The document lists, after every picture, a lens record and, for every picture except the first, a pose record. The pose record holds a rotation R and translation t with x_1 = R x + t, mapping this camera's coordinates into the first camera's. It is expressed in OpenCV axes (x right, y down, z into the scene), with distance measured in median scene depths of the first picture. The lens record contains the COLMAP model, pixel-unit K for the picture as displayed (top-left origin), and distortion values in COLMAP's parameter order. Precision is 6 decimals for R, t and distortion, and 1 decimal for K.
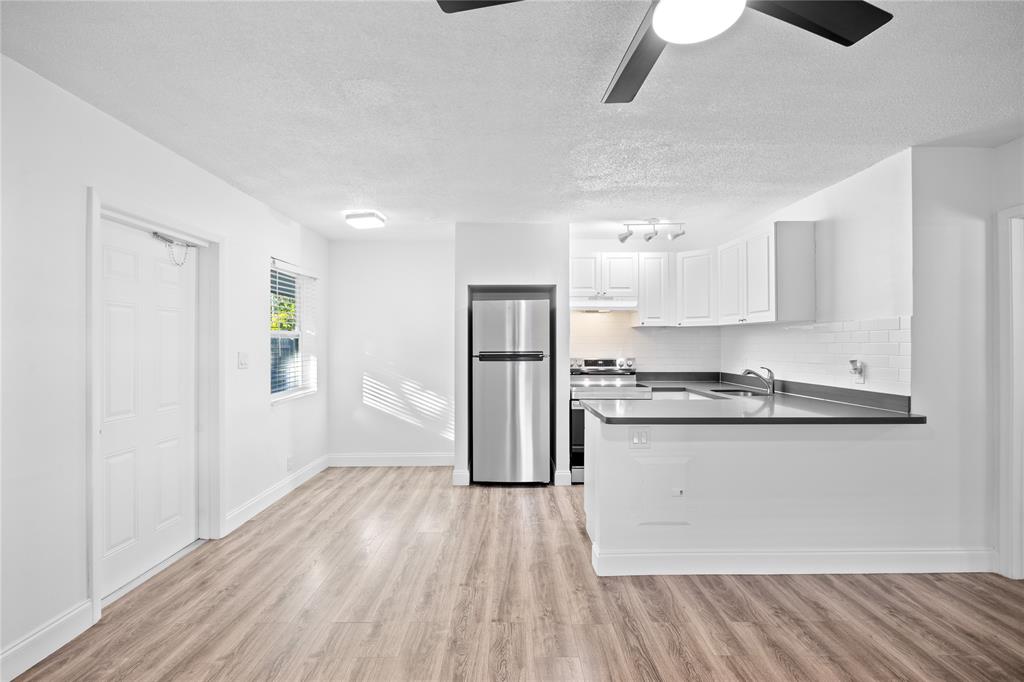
lens RADIAL K [[472.5, 0, 509.1], [0, 472.5, 344.0], [0, 0, 1]] dist [-0.001121, -0.000071]
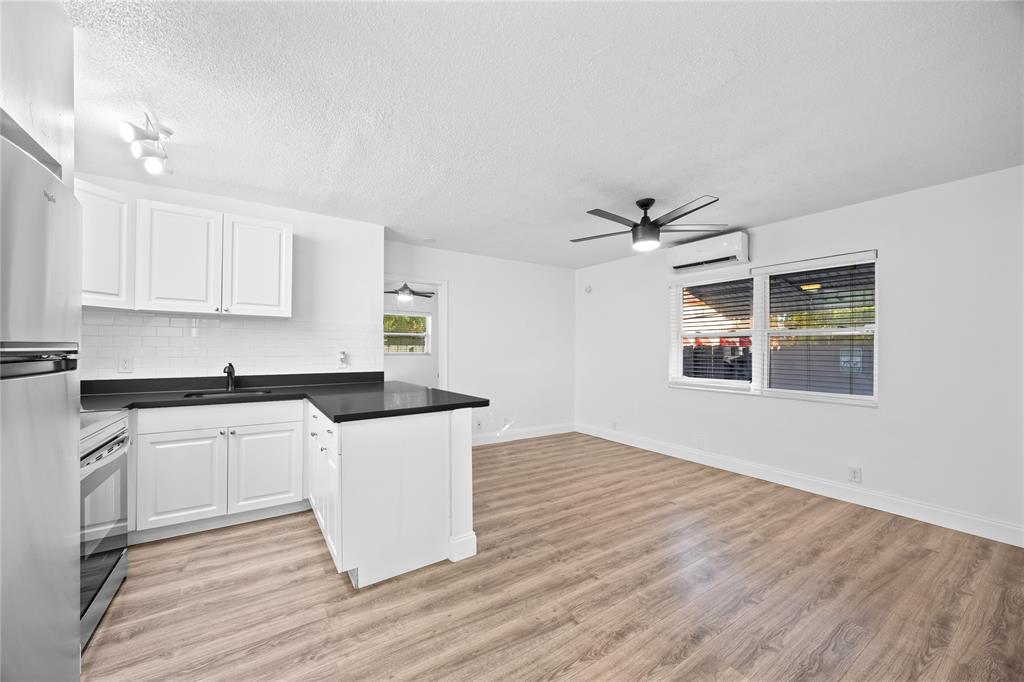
lens RADIAL K [[387.3, 0, 507.8], [0, 387.3, 343.4], [0, 0, 1]] dist [0.000004, 0.000928]
pose [[-0.560964, 0.006915, 0.827811, -0.659554], [-0.006560, 0.999897, -0.012798, 0.026228], [-0.827814, -0.012609, -0.560861, 1.625720]]
